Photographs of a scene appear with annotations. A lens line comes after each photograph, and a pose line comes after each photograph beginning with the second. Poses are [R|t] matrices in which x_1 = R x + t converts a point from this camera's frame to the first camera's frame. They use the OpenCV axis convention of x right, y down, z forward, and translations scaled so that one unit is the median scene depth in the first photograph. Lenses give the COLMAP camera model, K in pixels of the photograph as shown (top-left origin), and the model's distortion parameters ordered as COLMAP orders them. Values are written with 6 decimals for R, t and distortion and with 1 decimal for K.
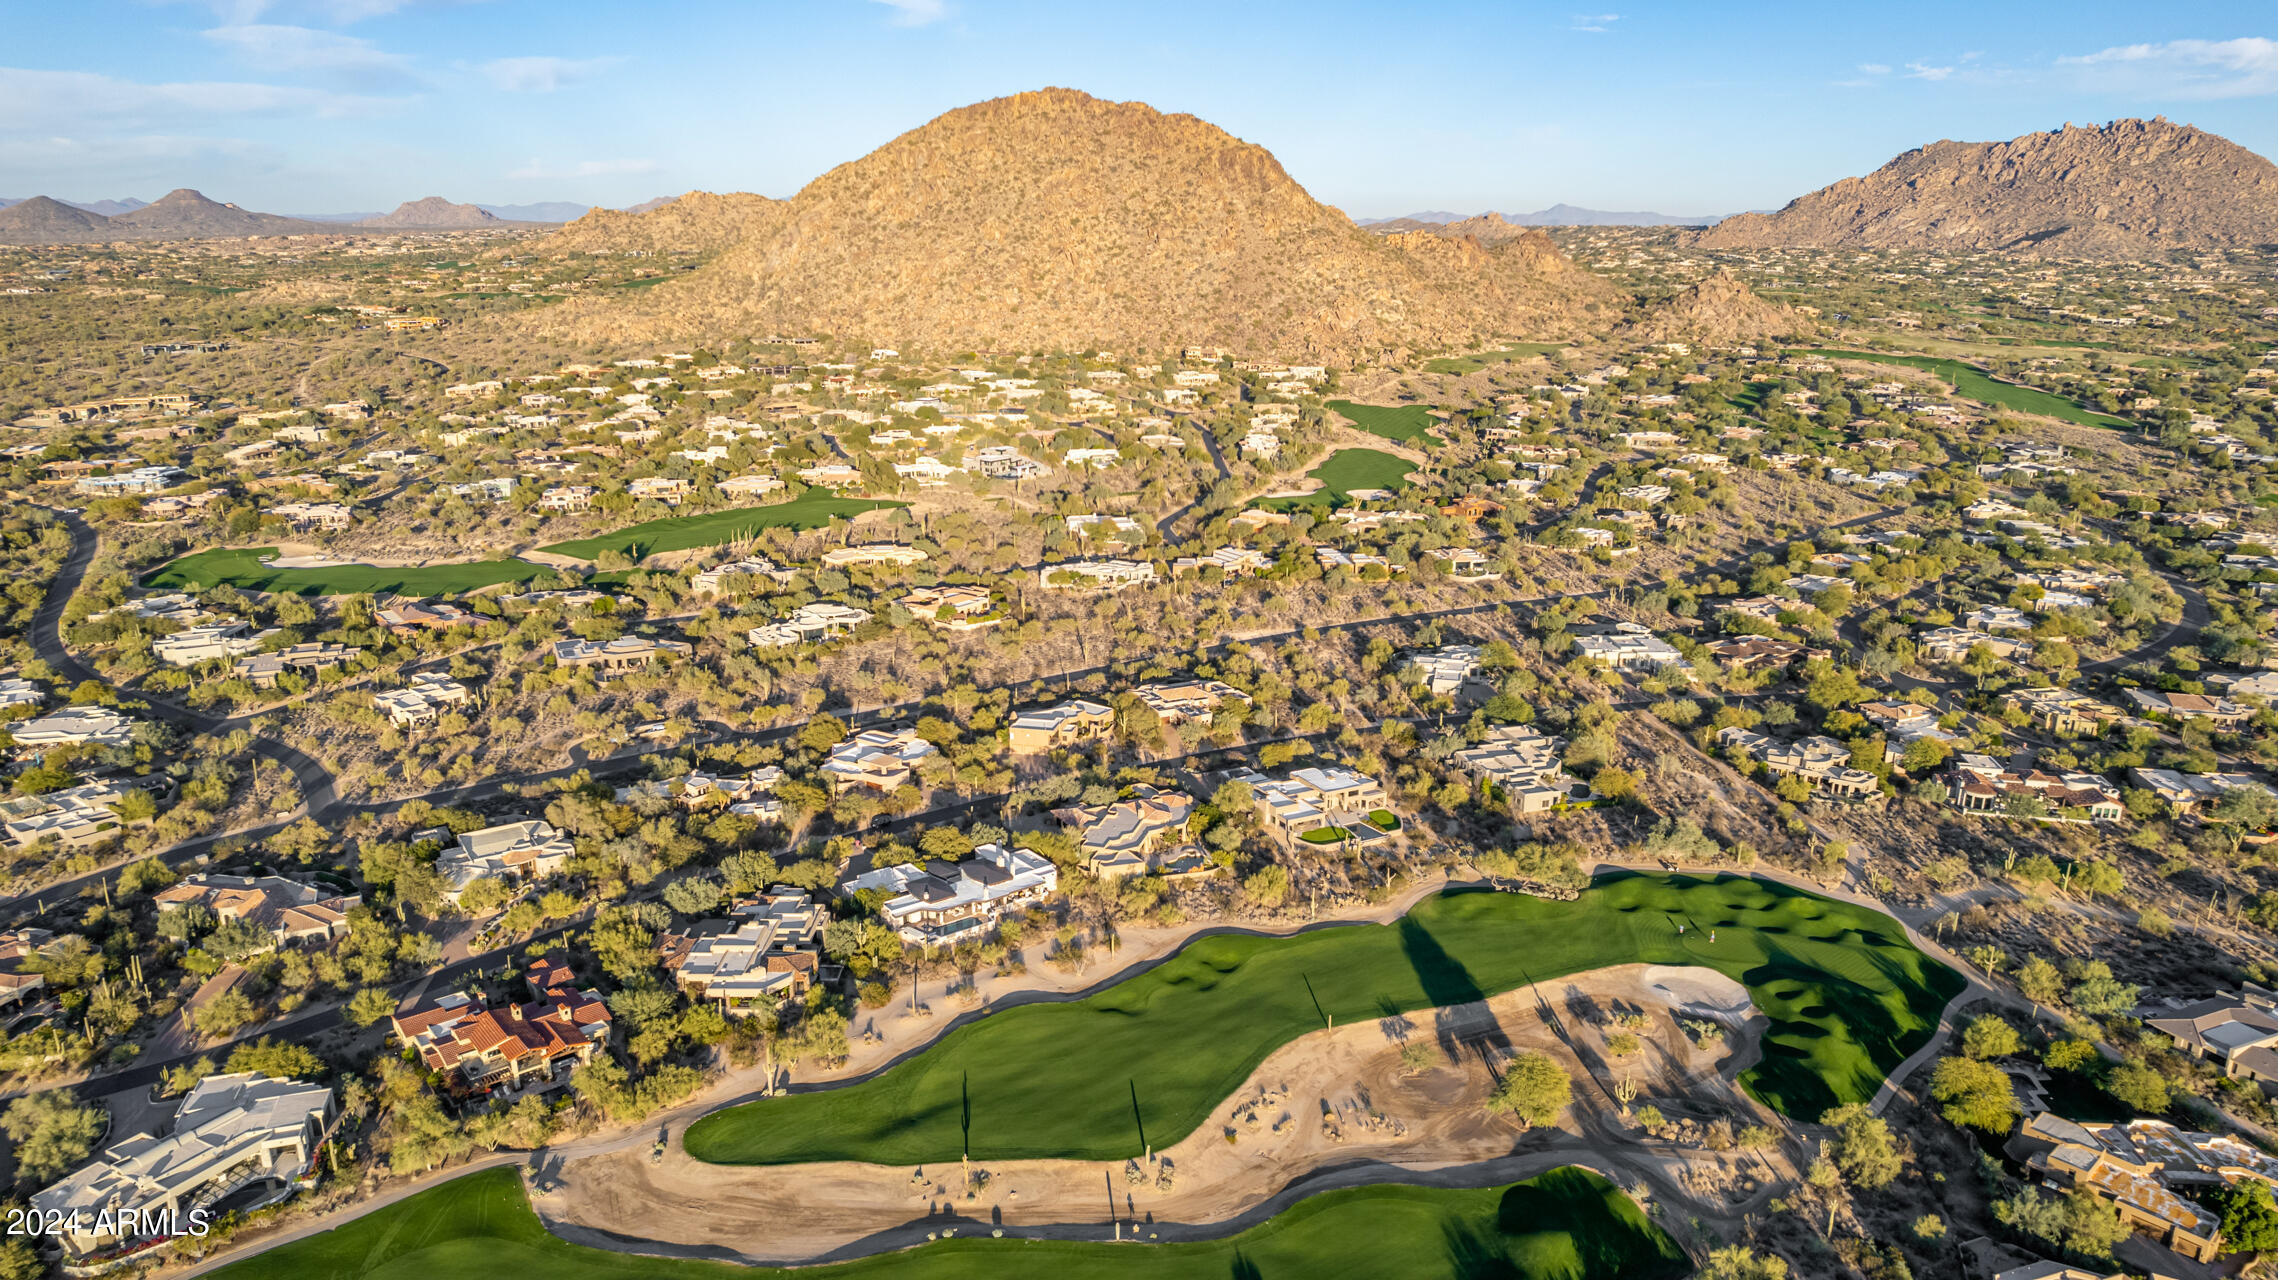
lens RADIAL K [[1463.1, 0, 1151.4], [0, 1463.1, 645.9], [0, 0, 1]] dist [-0.072437, 0.061000]
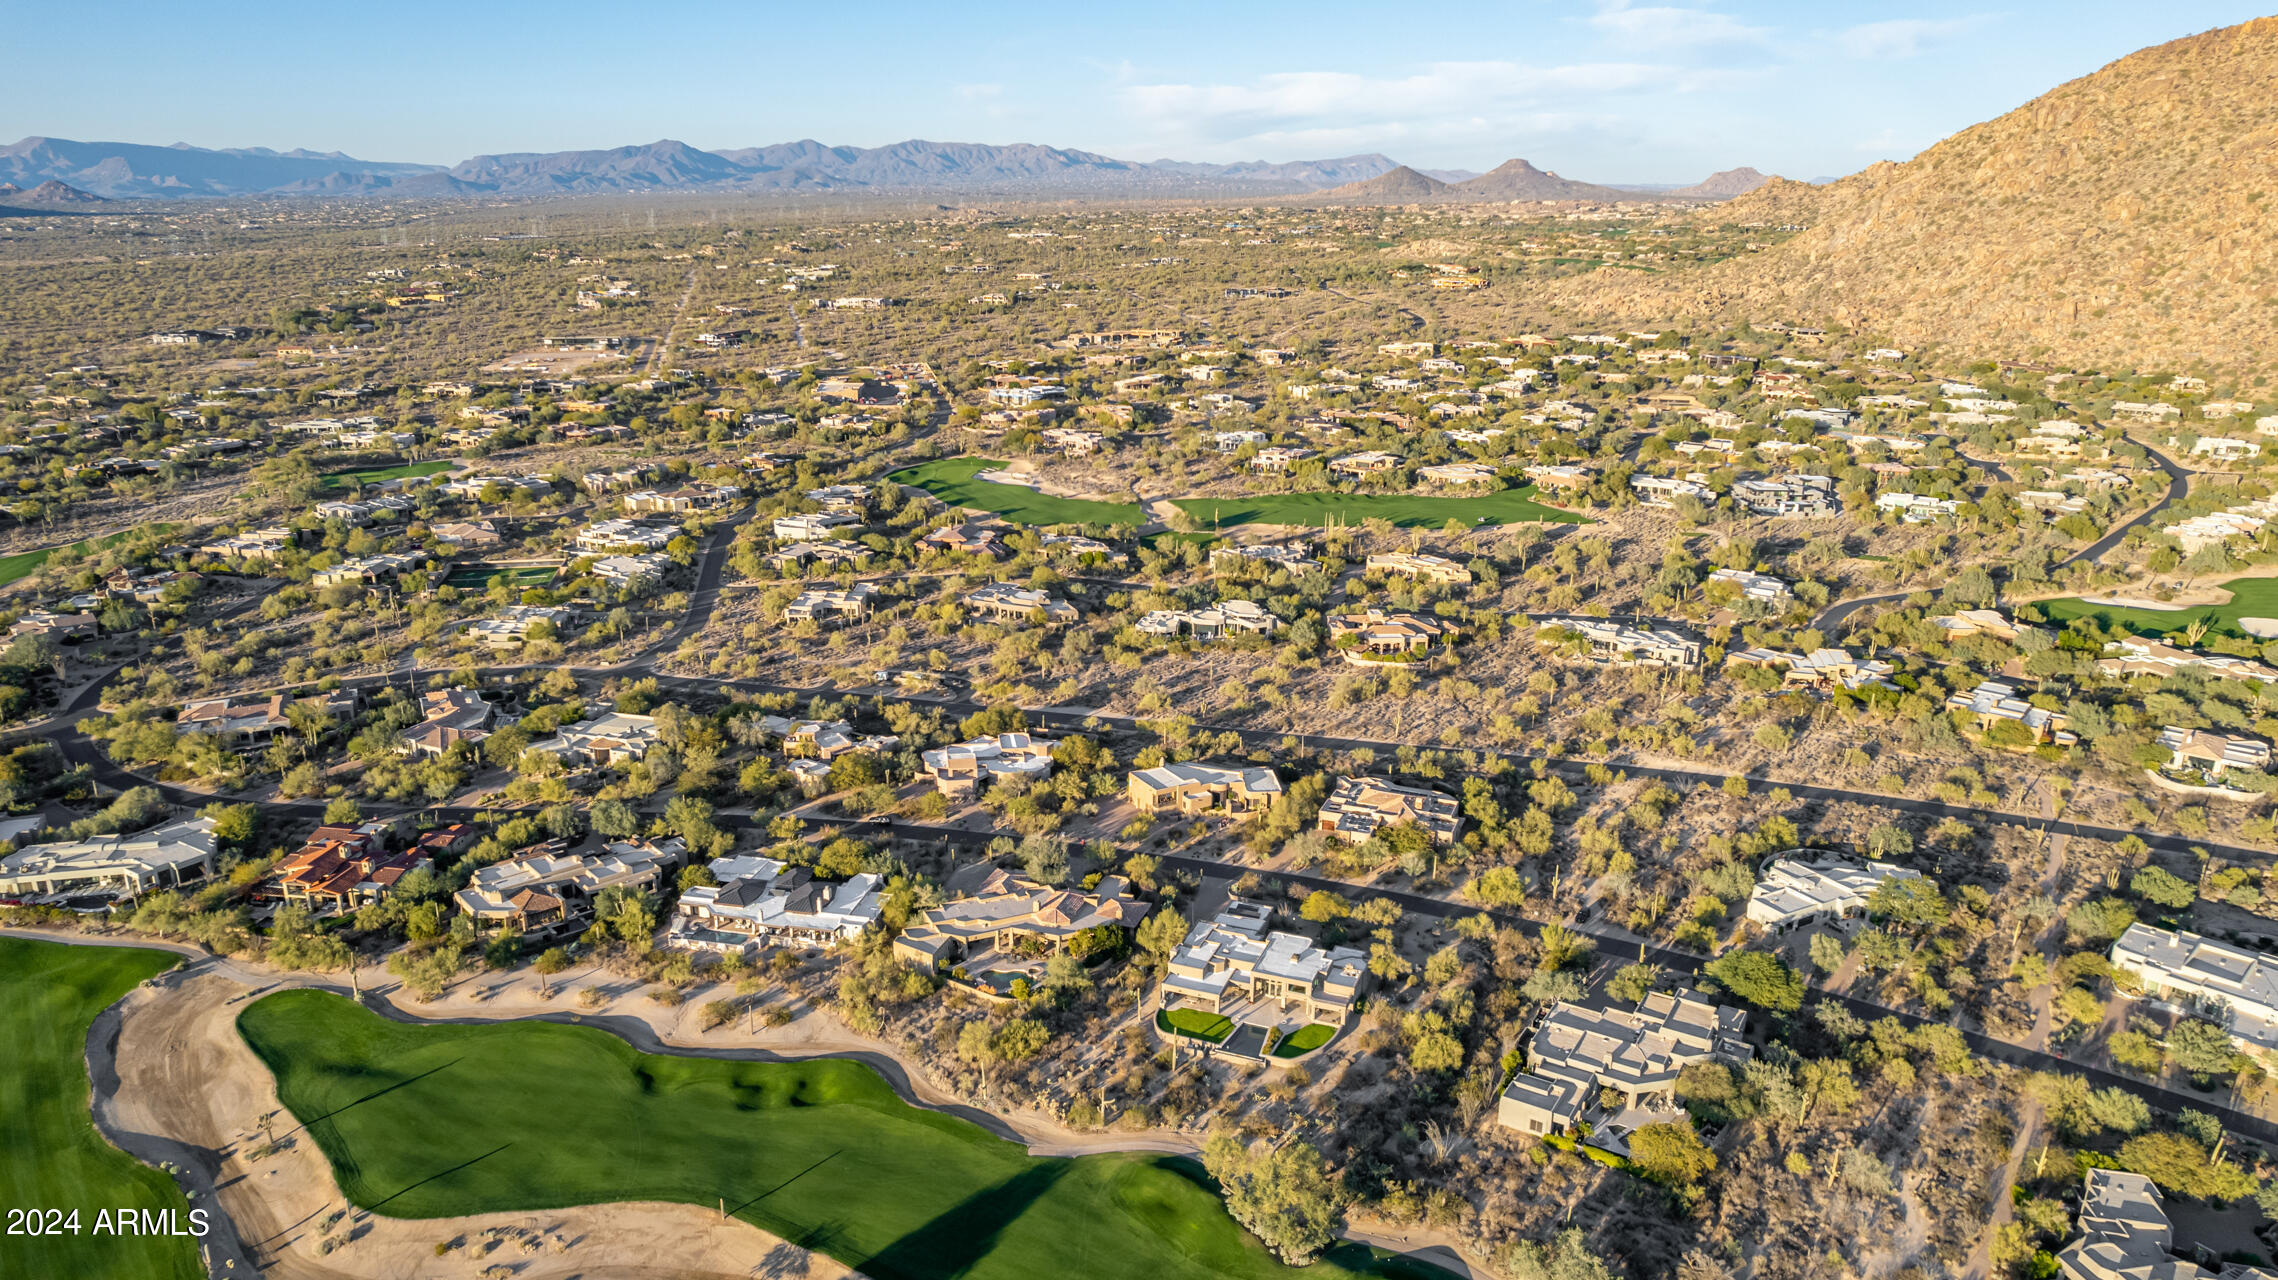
lens RADIAL K [[1501.2, 0, 1119.1], [0, 1501.2, 642.4], [0, 0, 1]] dist [-0.078689, 0.066177]
pose [[0.665070, 0.218526, -0.714092, 0.262388], [-0.212498, 0.972076, 0.099564, -0.053734], [0.715909, 0.085527, 0.692935, 0.201651]]
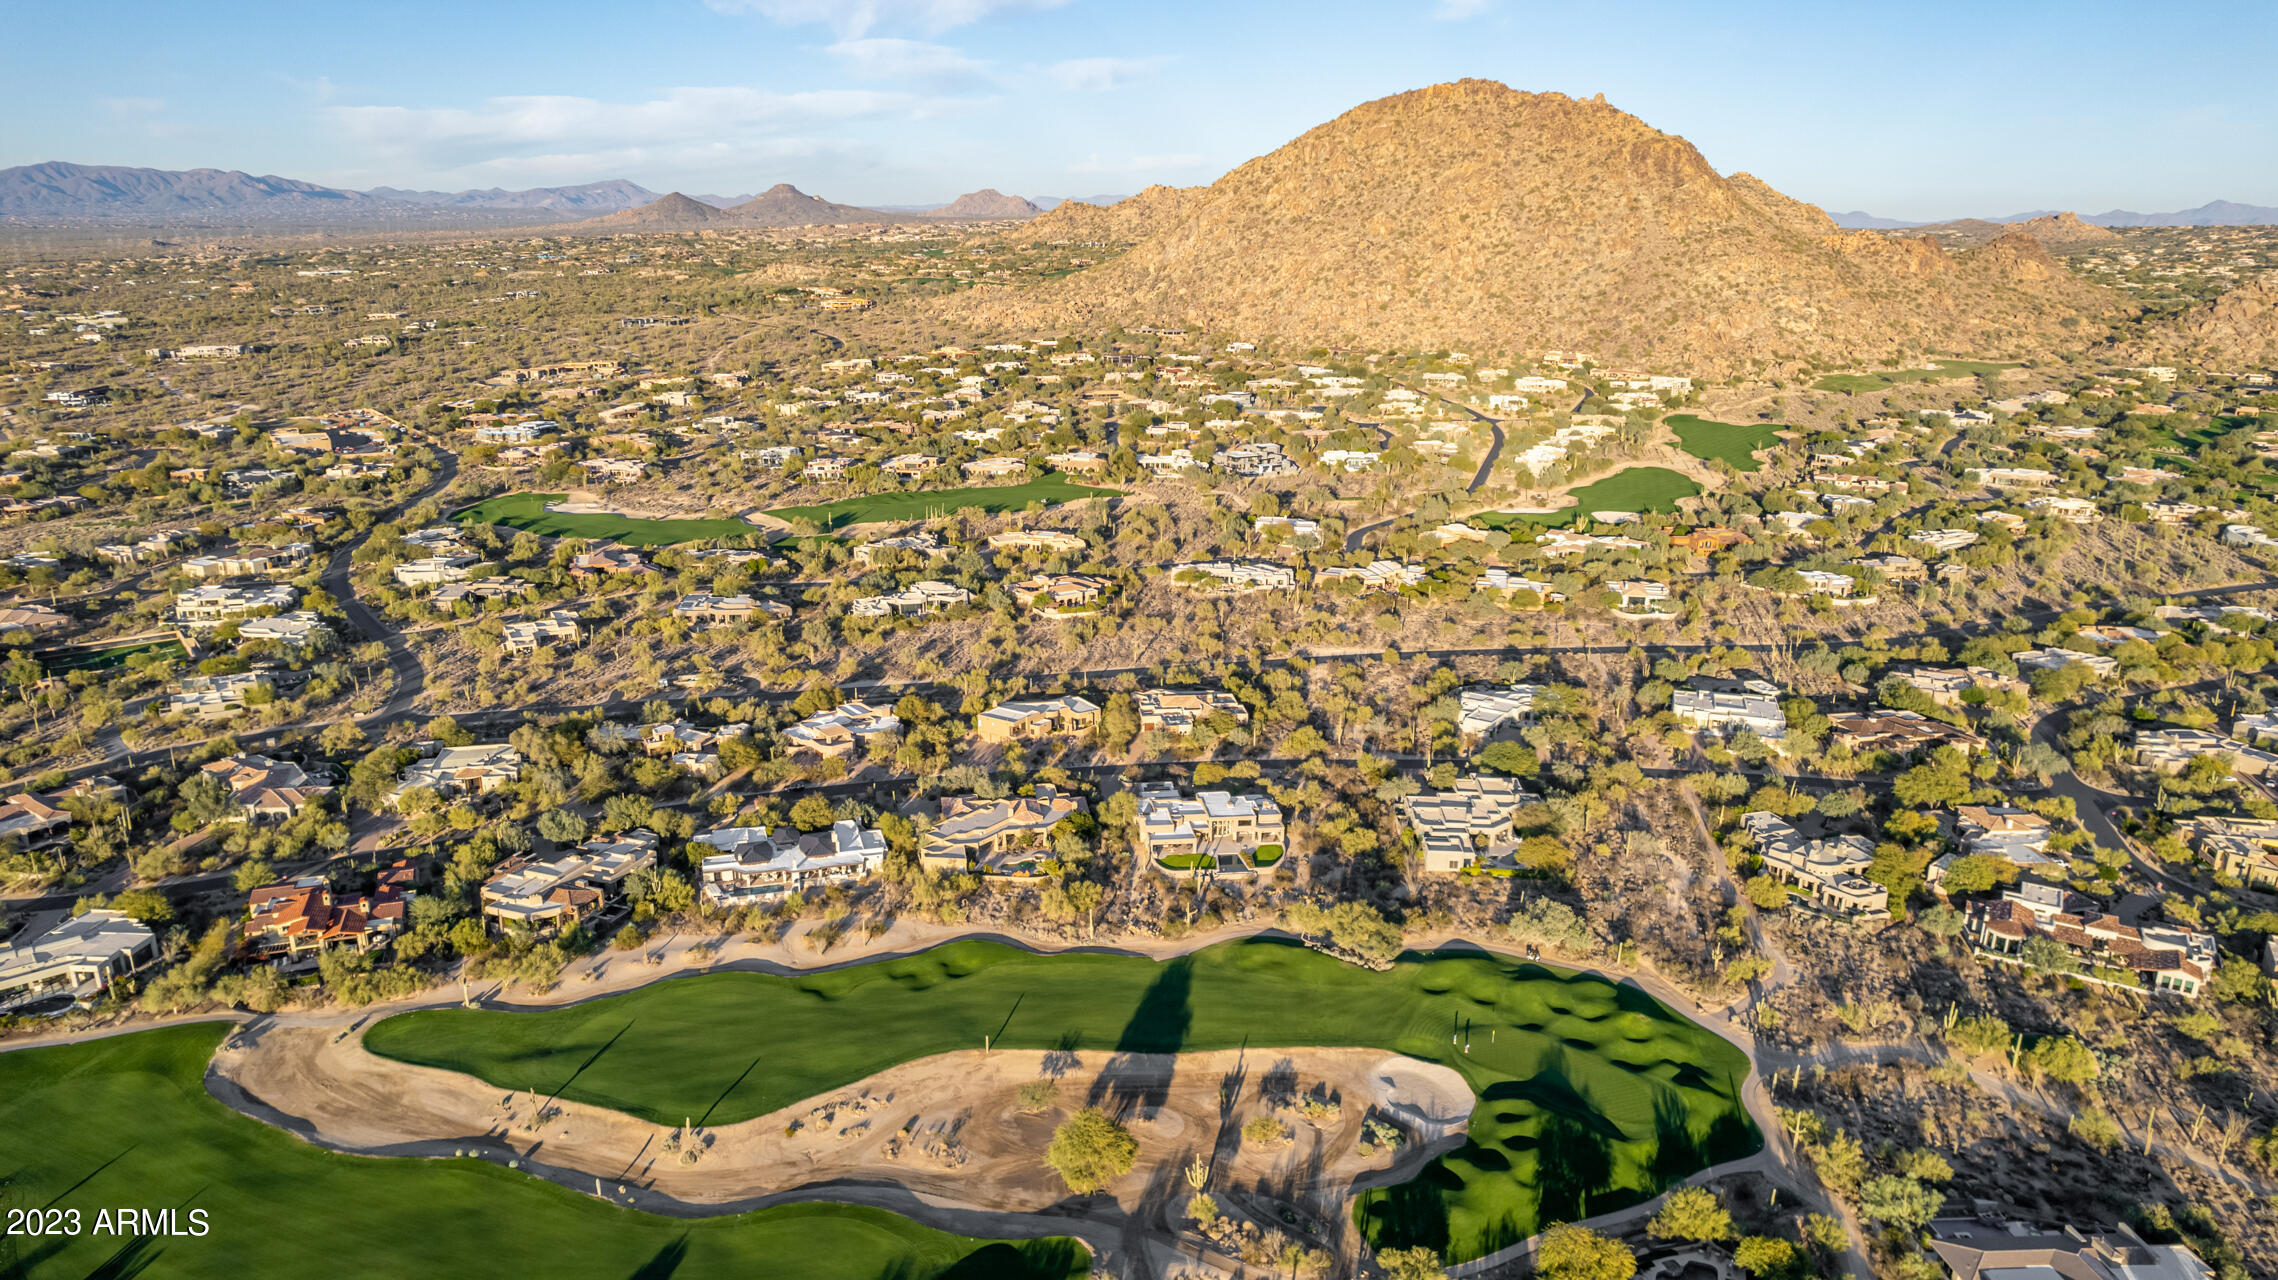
lens RADIAL K [[1479.1, 0, 1139.0], [0, 1479.1, 639.0], [0, 0, 1]] dist [-0.079593, 0.070644]
pose [[0.937618, 0.096467, -0.334016, 0.179006], [-0.097862, 0.995119, 0.012689, -0.010471], [0.333610, 0.020791, 0.942482, 0.038196]]
